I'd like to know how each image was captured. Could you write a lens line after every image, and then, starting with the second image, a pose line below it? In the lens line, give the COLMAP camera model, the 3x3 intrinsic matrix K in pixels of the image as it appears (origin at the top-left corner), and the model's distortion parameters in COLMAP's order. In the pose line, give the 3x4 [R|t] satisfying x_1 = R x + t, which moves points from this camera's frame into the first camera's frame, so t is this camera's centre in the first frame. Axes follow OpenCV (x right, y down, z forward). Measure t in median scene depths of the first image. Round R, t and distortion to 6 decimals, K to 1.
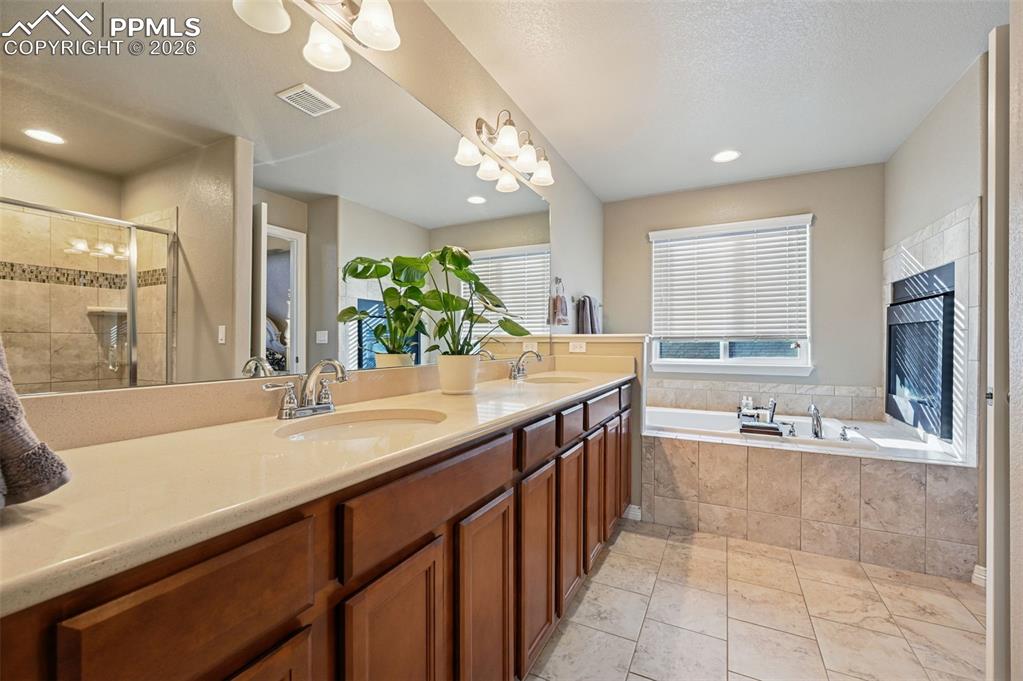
lens RADIAL K [[411.8, 0, 532.3], [0, 411.8, 346.3], [0, 0, 1]] dist [-0.001414, -0.000474]
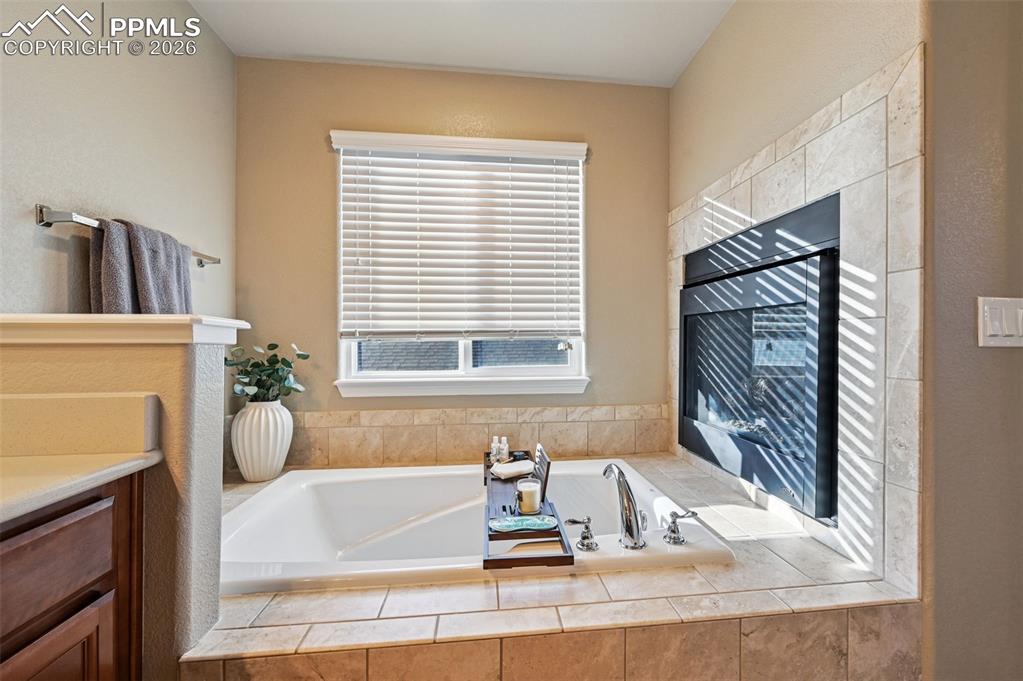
lens RADIAL K [[411.8, 0, 516.6], [0, 411.8, 343.2], [0, 0, 1]] dist [-0.001414, -0.000474]
pose [[0.867208, -0.004699, 0.497923, 0.275145], [0.005923, 0.999982, -0.000879, -0.007022], [-0.497910, 0.003711, 0.867221, 0.524040]]
